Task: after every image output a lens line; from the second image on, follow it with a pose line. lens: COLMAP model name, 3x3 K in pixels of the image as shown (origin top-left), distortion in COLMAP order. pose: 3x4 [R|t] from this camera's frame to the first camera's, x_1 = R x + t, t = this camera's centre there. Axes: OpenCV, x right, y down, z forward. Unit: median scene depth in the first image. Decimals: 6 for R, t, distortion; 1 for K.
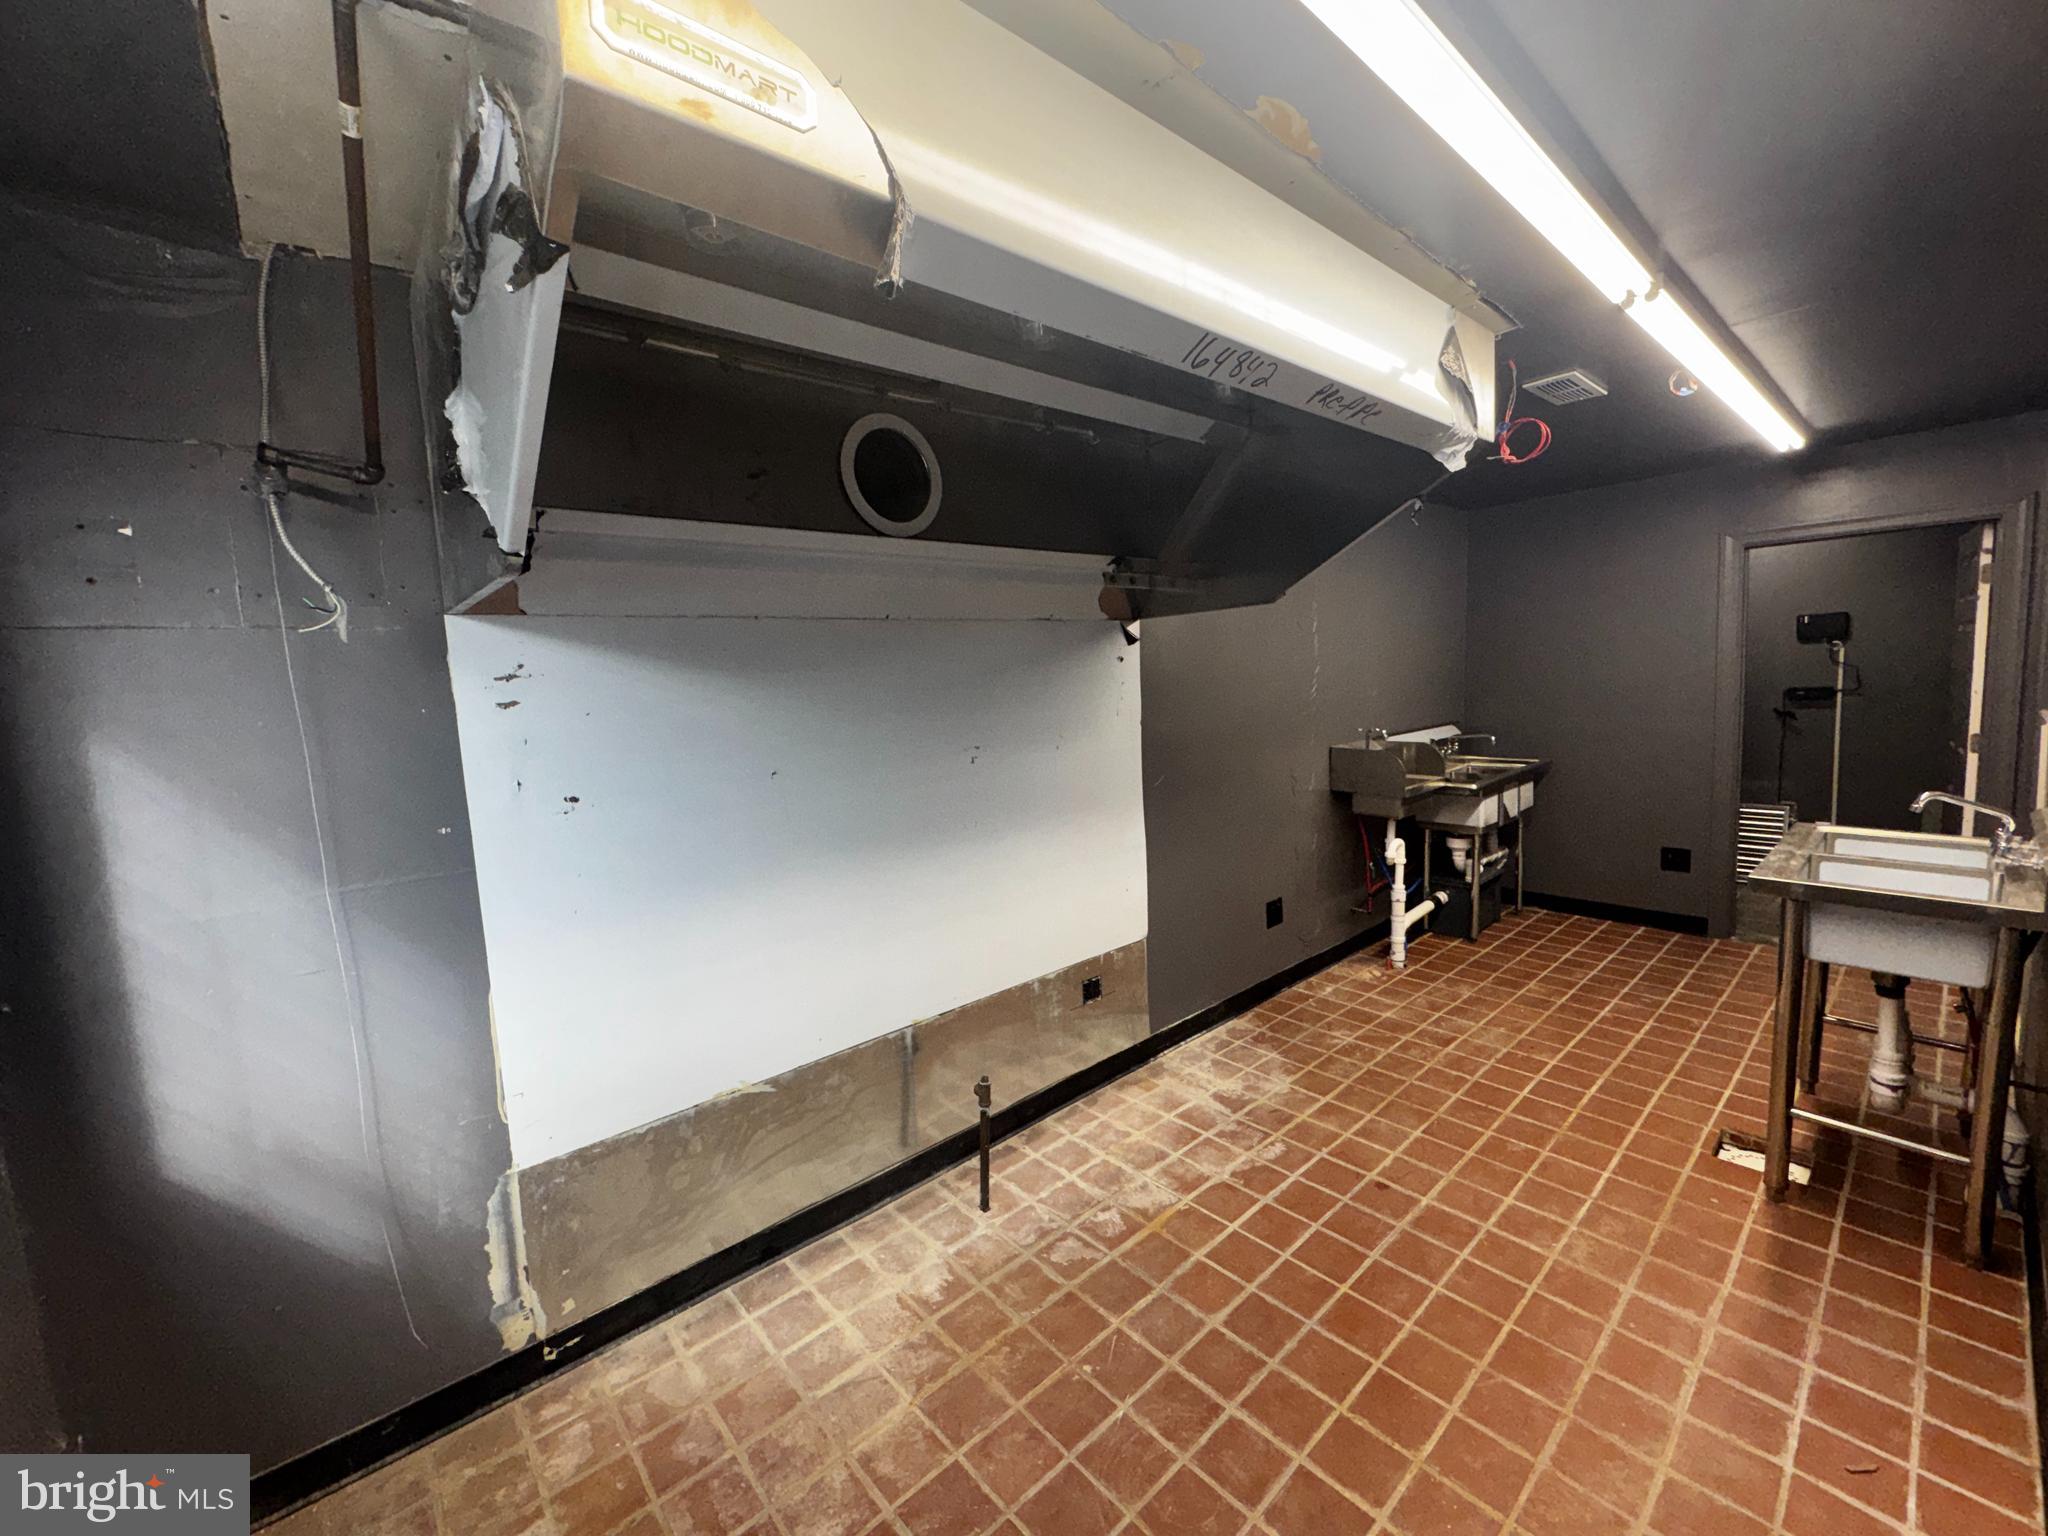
lens RADIAL K [[816.7, 0, 1020.5], [0, 816.7, 764.8], [0, 0, 1]] dist [-0.003247, 0.000177]
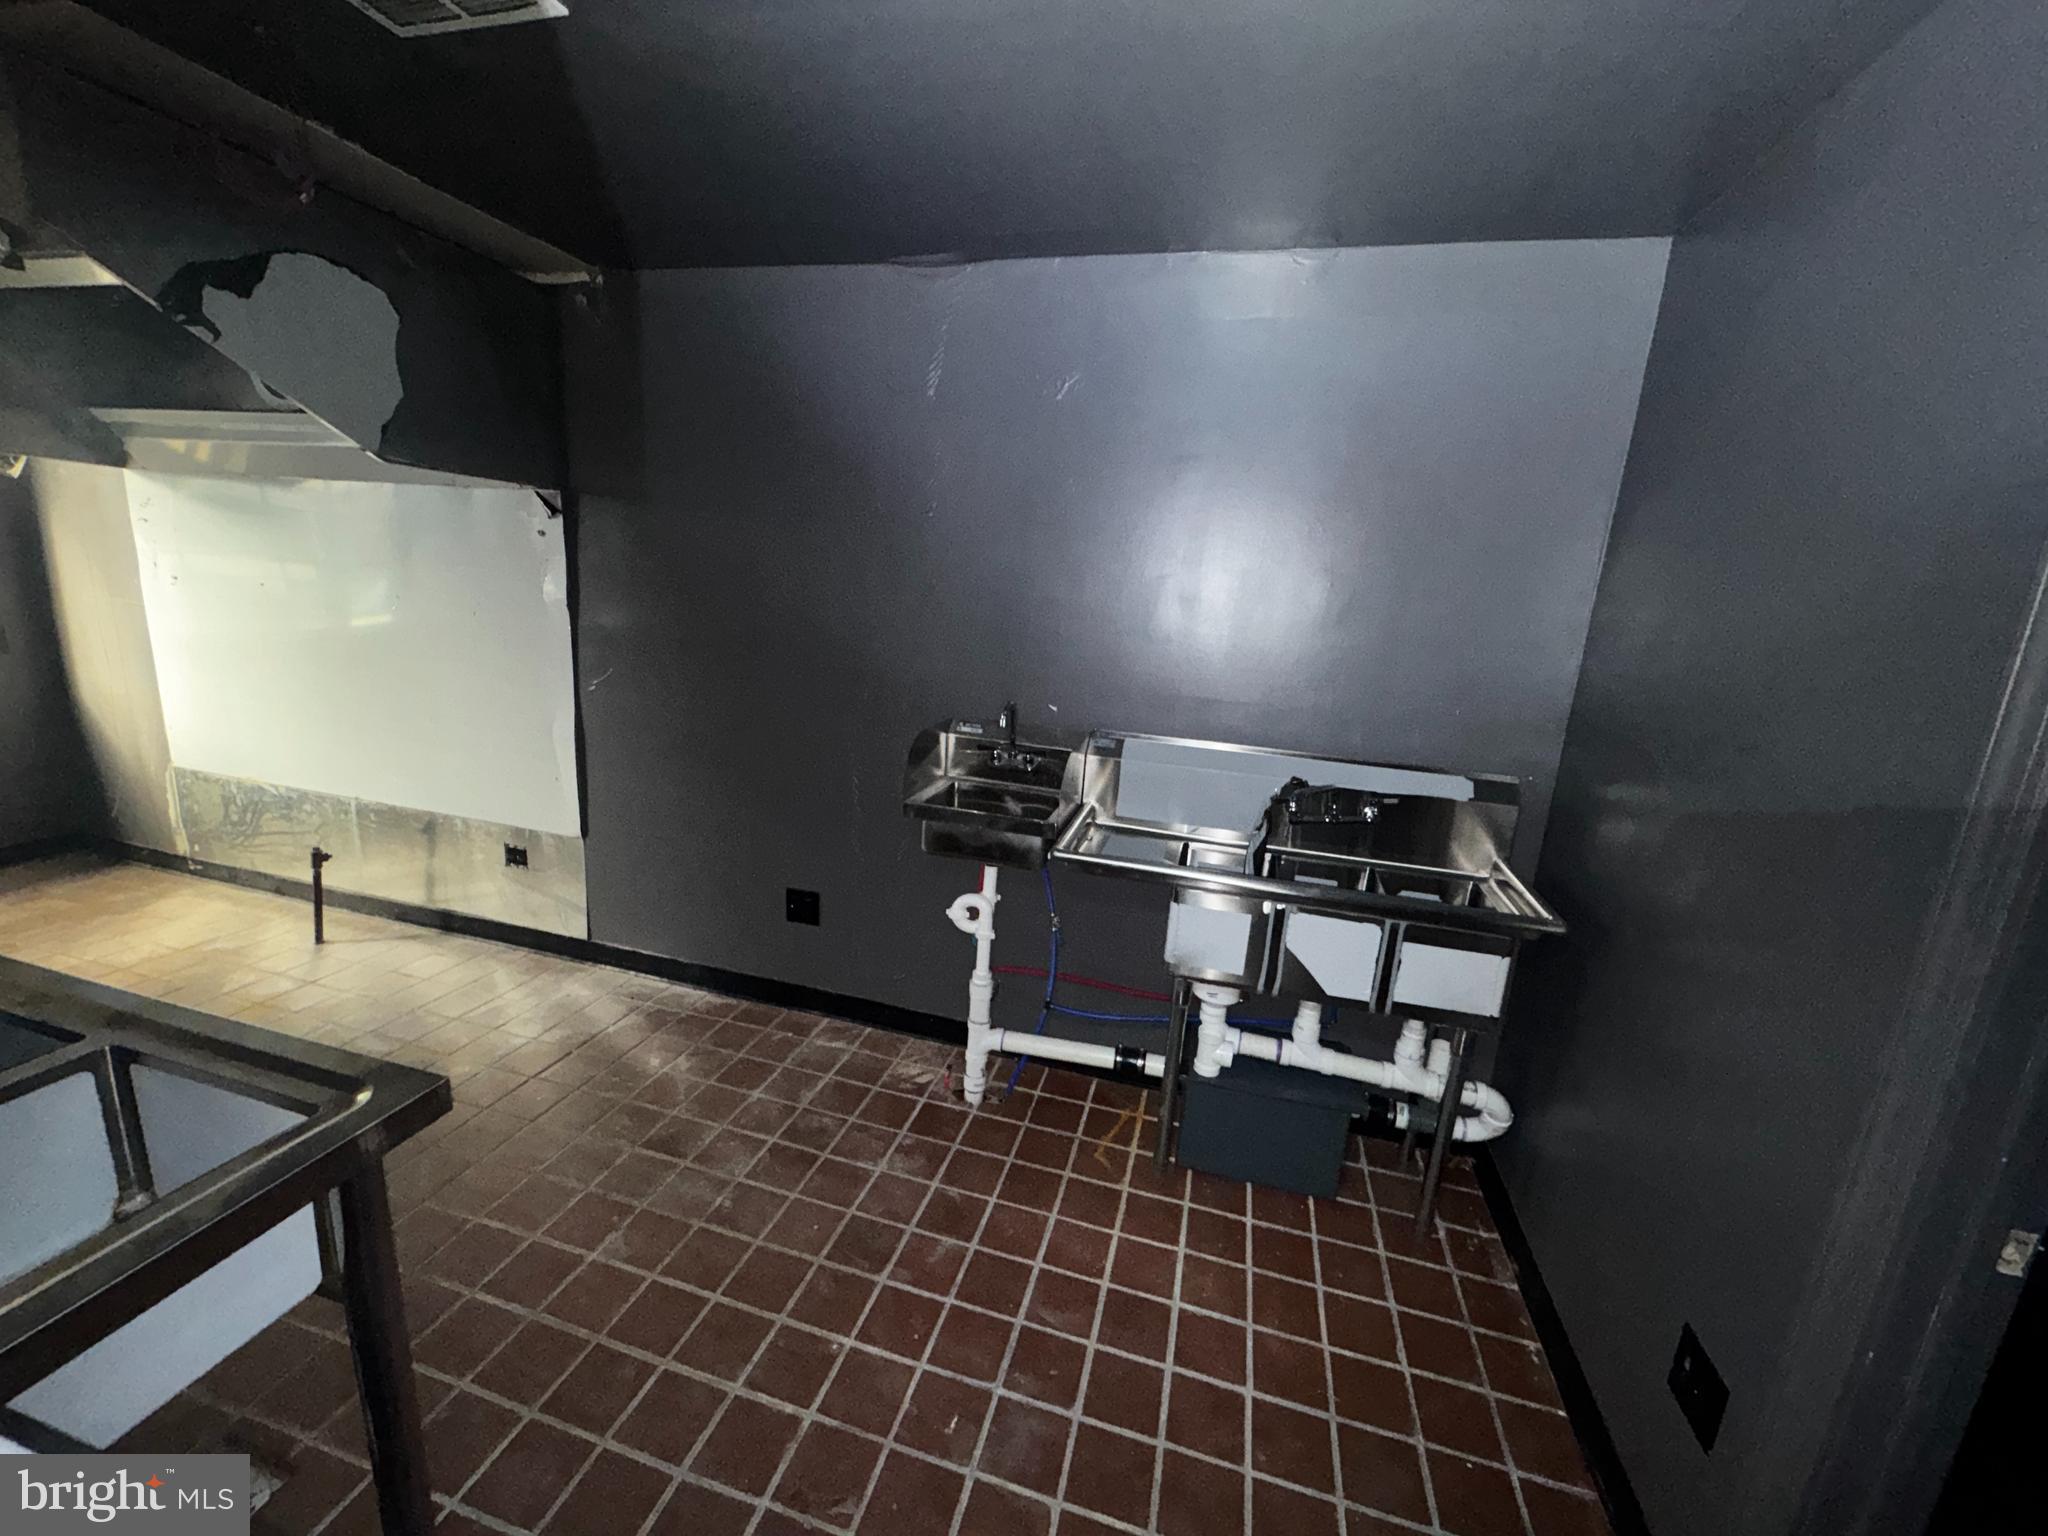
lens RADIAL K [[816.7, 0, 1020.5], [0, 816.7, 764.8], [0, 0, 1]] dist [-0.003247, 0.000177]
pose [[0.554200, 0.271902, -0.786722, 1.084531], [-0.188759, 0.961574, 0.199364, -0.143810], [0.810699, 0.038014, 0.584228, 0.807226]]
